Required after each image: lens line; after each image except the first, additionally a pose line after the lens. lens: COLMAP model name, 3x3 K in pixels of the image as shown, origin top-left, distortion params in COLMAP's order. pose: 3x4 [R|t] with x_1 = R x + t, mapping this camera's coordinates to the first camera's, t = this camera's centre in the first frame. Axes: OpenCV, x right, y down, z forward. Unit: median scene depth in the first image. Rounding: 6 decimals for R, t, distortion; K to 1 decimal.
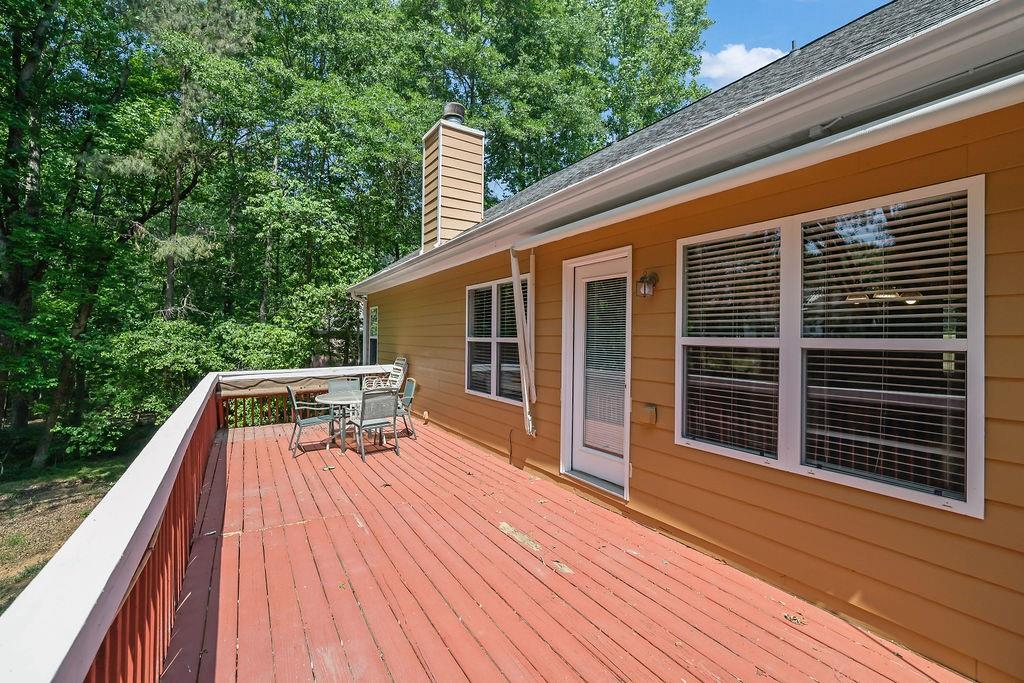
lens RADIAL K [[444.7, 0, 510.1], [0, 444.7, 337.5], [0, 0, 1]] dist [-0.002801, -0.000121]
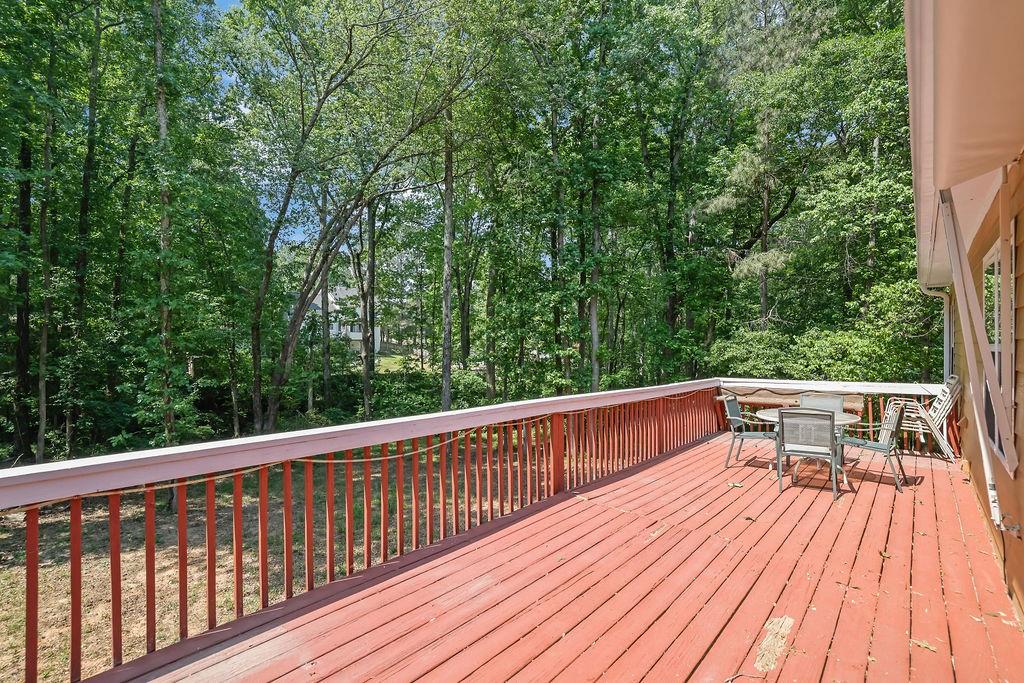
lens RADIAL K [[444.7, 0, 509.9], [0, 444.7, 347.7], [0, 0, 1]] dist [-0.002801, -0.000121]
pose [[0.276283, 0.001205, -0.961076, 0.319047], [0.003077, 0.999993, 0.002138, -0.000218], [0.961072, -0.003548, 0.276277, 0.248722]]
